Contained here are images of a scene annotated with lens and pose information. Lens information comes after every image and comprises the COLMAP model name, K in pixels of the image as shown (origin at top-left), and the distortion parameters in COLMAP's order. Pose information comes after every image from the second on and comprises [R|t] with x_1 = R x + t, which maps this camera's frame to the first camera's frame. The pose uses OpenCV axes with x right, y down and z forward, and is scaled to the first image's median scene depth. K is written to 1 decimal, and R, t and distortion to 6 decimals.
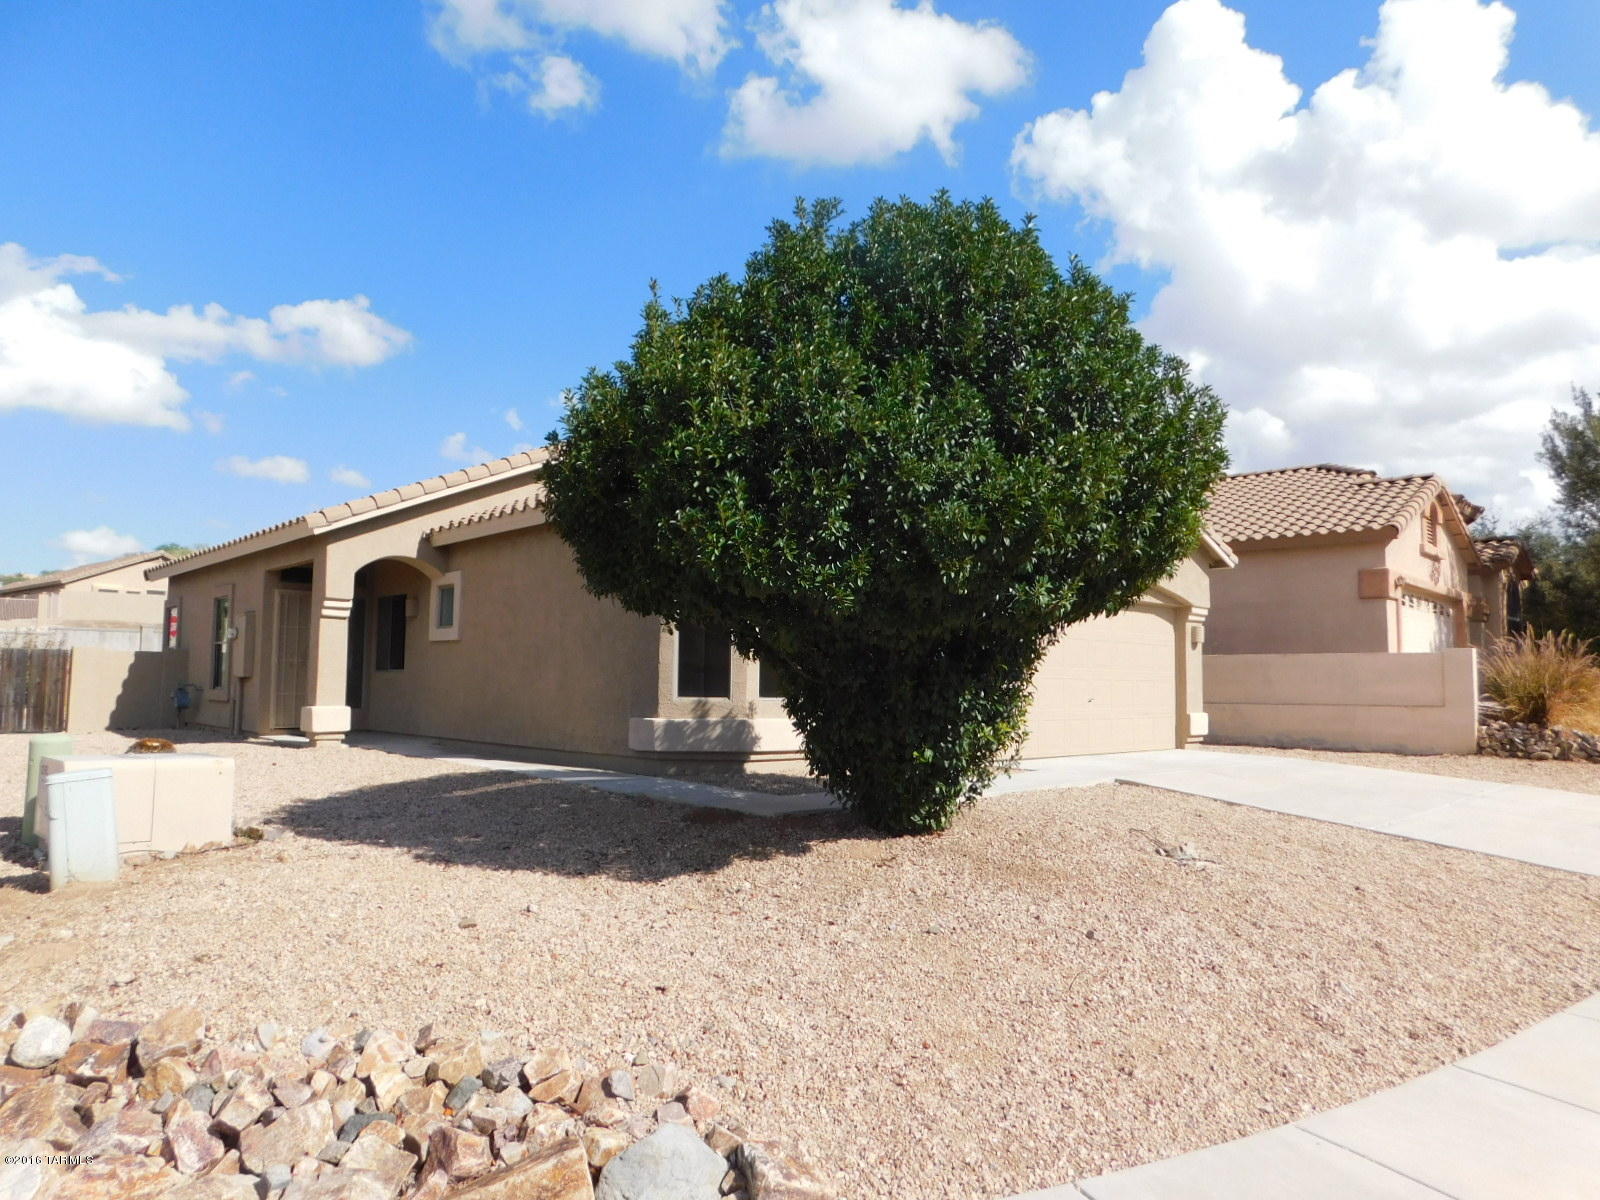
lens RADIAL K [[1055.4, 0, 810.9], [0, 1055.4, 596.7], [0, 0, 1]] dist [-0.043182, 0.002824]
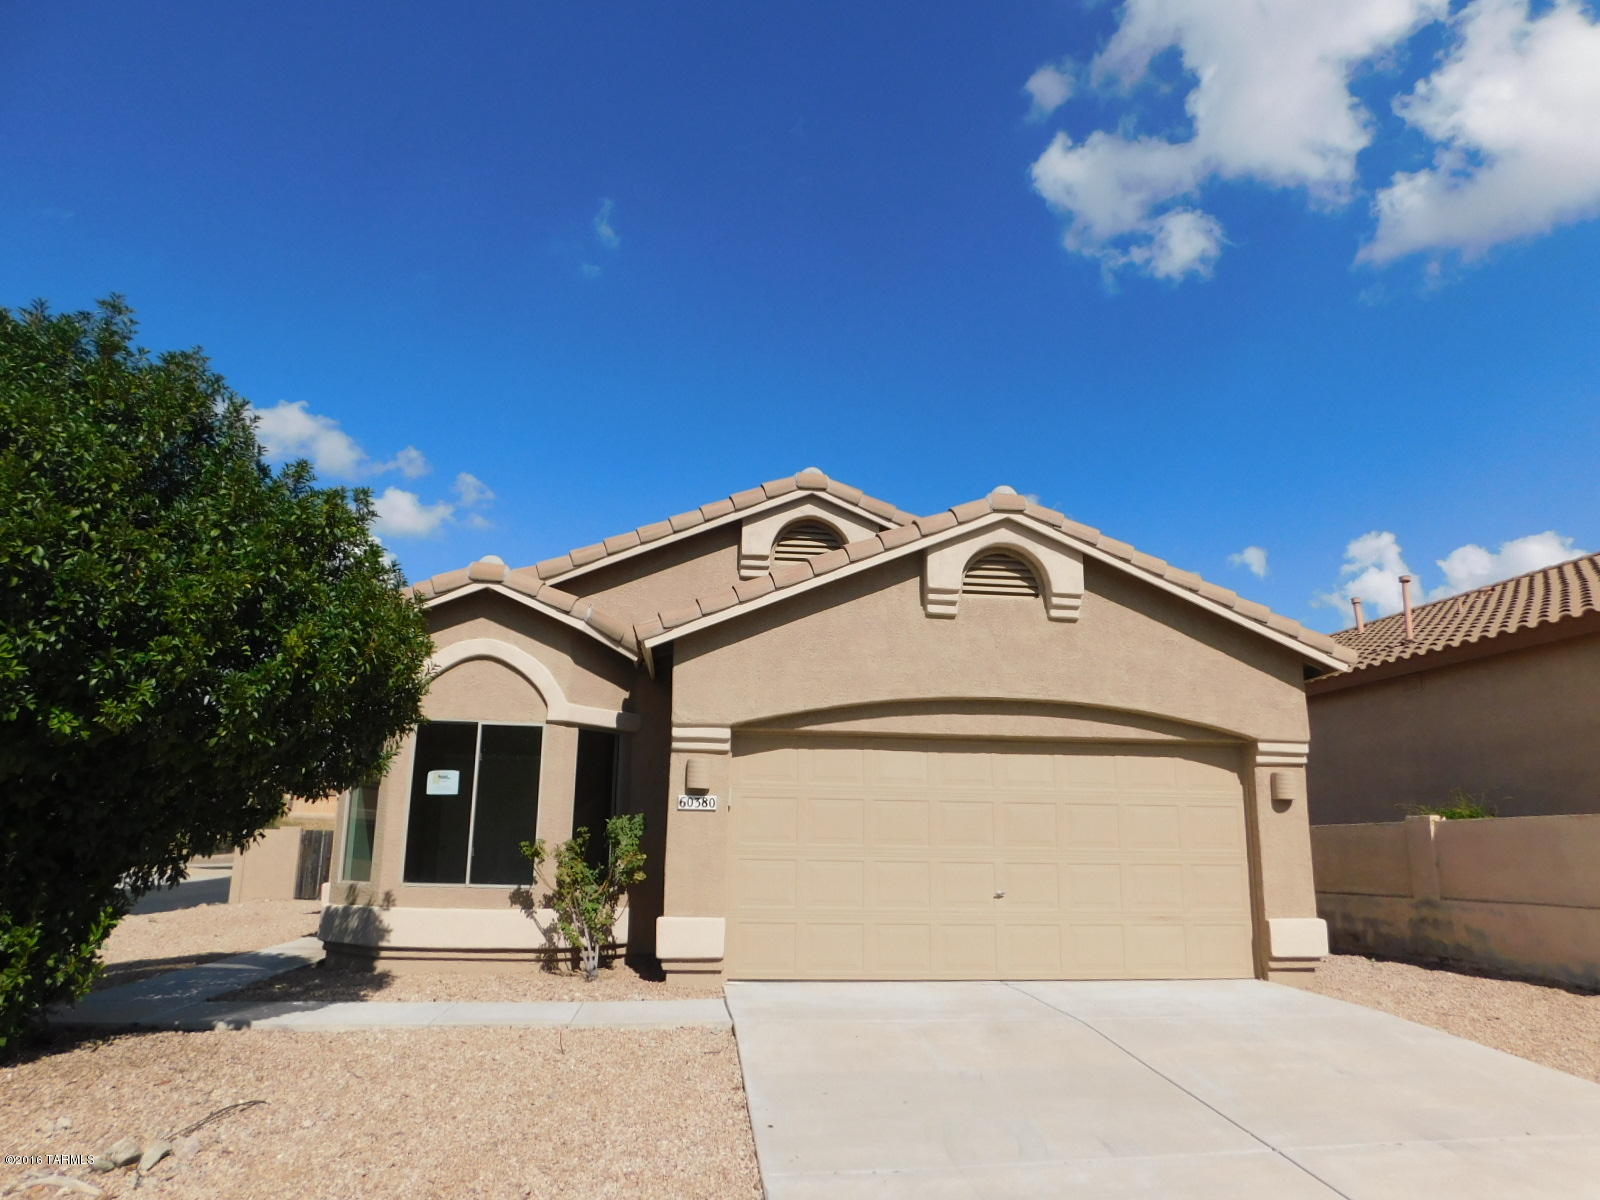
lens RADIAL K [[1135.6, 0, 800.0], [0, 1135.6, 600.0], [0, 0, 1]] dist [-0.066424, -0.000732]
pose [[0.816441, -0.136384, -0.561091, 0.523772], [0.042407, 0.983245, -0.177290, 0.033037], [0.575869, 0.120953, 0.808545, 0.305626]]
